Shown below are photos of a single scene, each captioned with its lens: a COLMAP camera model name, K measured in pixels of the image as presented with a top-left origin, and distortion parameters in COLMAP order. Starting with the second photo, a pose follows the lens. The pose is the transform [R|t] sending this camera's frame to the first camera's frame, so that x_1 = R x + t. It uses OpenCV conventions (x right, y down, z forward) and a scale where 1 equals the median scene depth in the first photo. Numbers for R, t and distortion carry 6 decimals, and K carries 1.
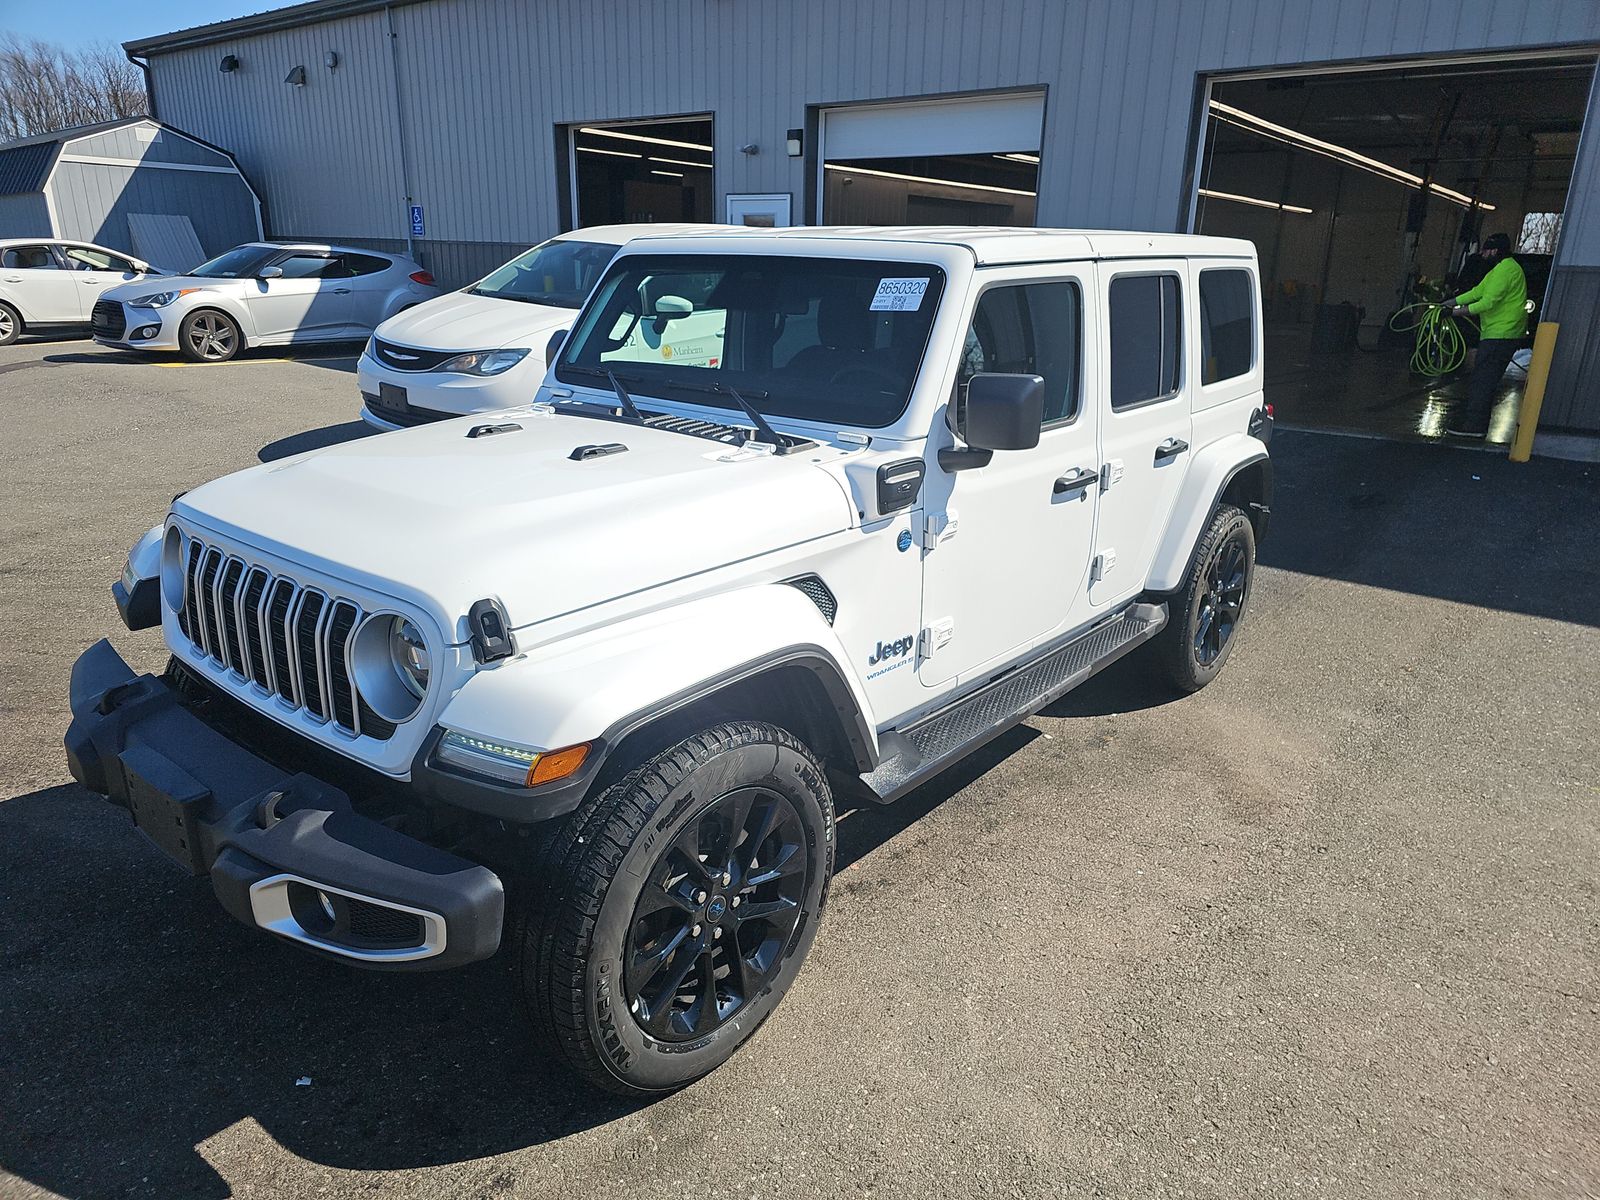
lens RADIAL K [[1056.6, 0, 799.7], [0, 1056.6, 609.6], [0, 0, 1]] dist [0.042686, -0.030171]
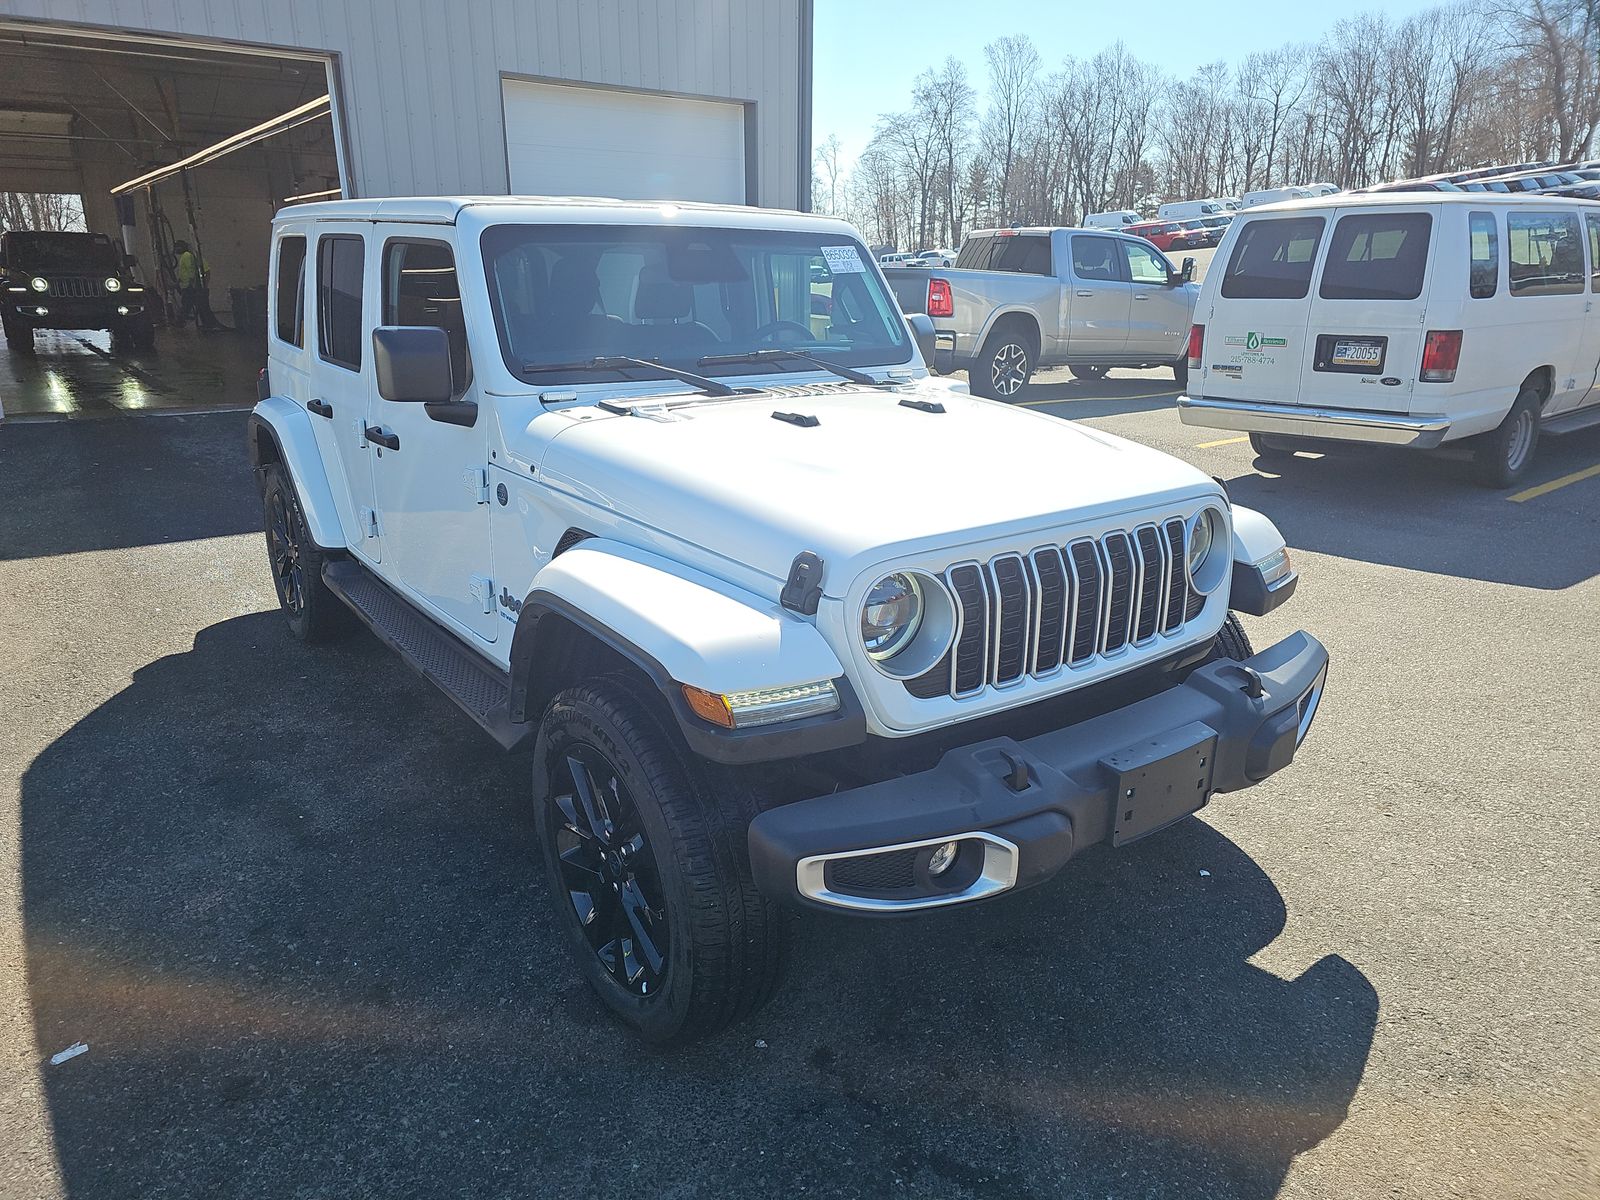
lens RADIAL K [[1056.6, 0, 797.4], [0, 1056.6, 604.0], [0, 0, 1]] dist [0.042686, -0.030171]
pose [[0.251760, -0.319268, 0.913611, -0.319243], [0.307370, 0.921519, 0.237331, -0.064502], [-0.917682, 0.221066, 0.330136, 0.197711]]
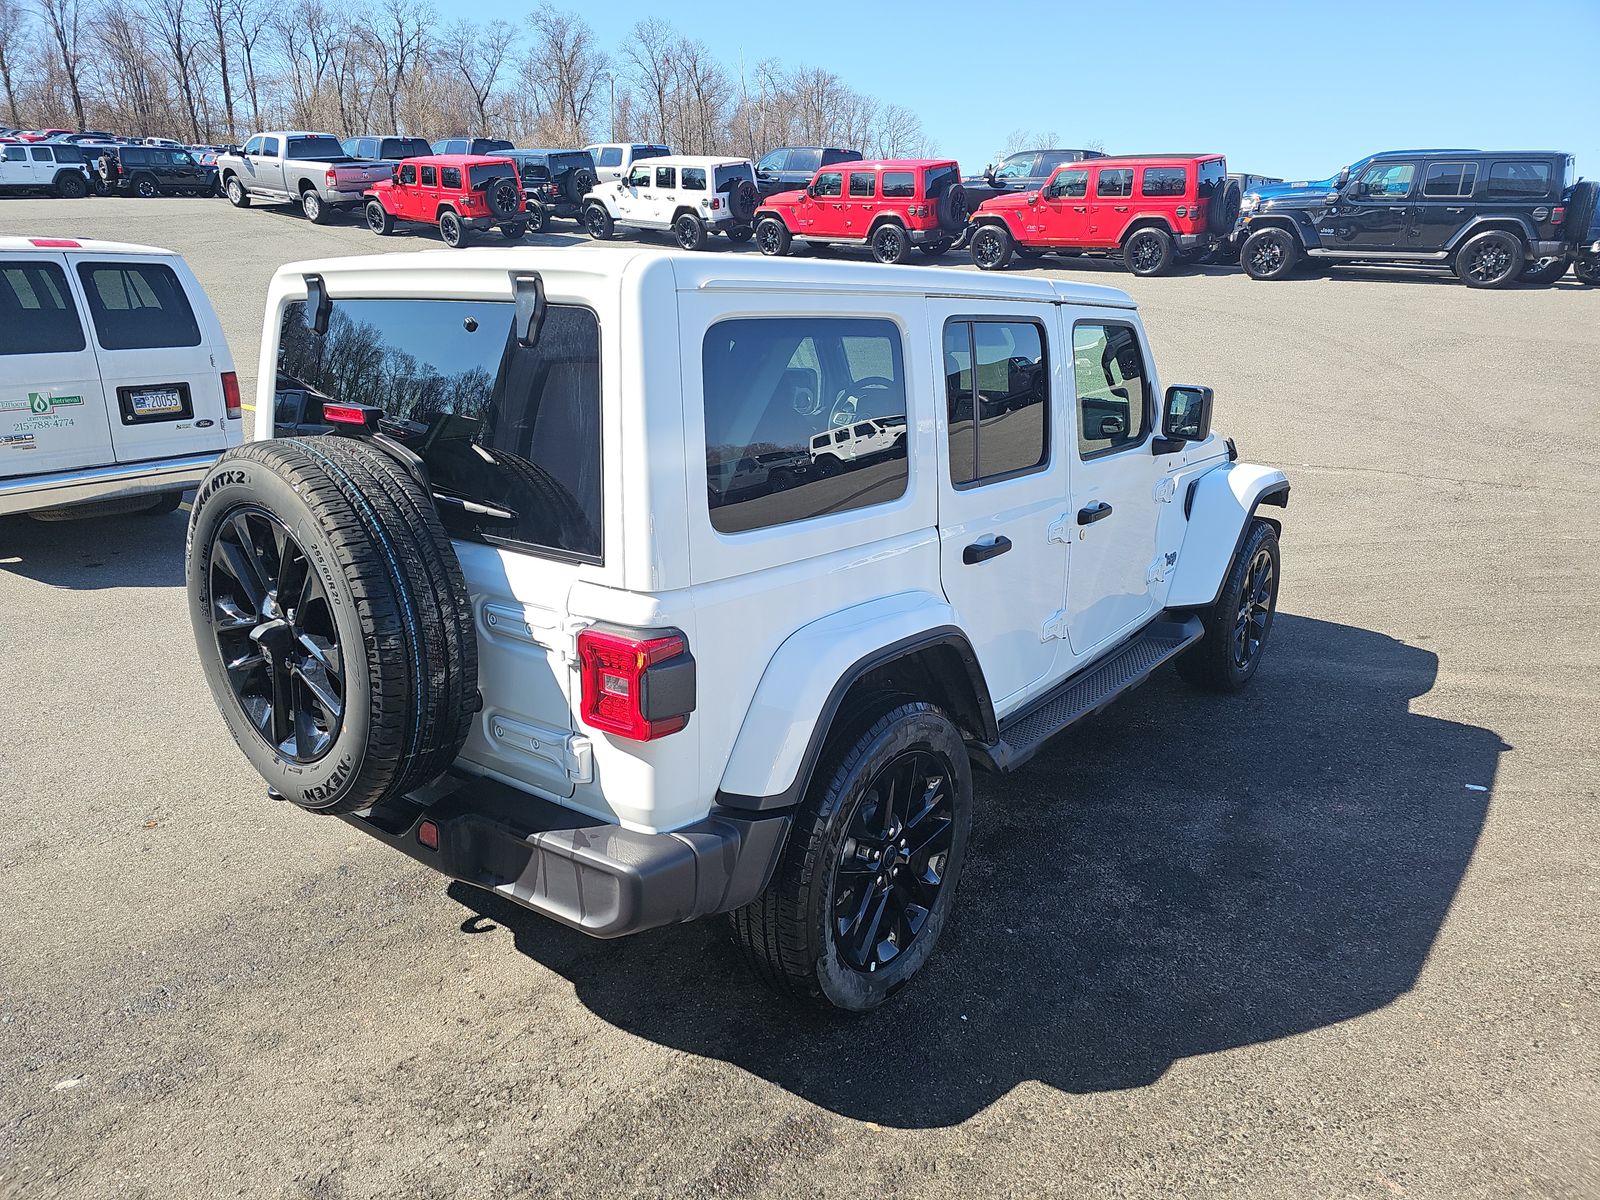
lens RADIAL K [[1056.6, 0, 804.3], [0, 1056.6, 596.4], [0, 0, 1]] dist [0.042686, -0.030171]
pose [[-0.999284, -0.021346, -0.031233, 0.059274], [-0.035212, 0.826638, 0.561631, -0.231590], [0.013830, 0.562329, -0.826798, 0.691721]]
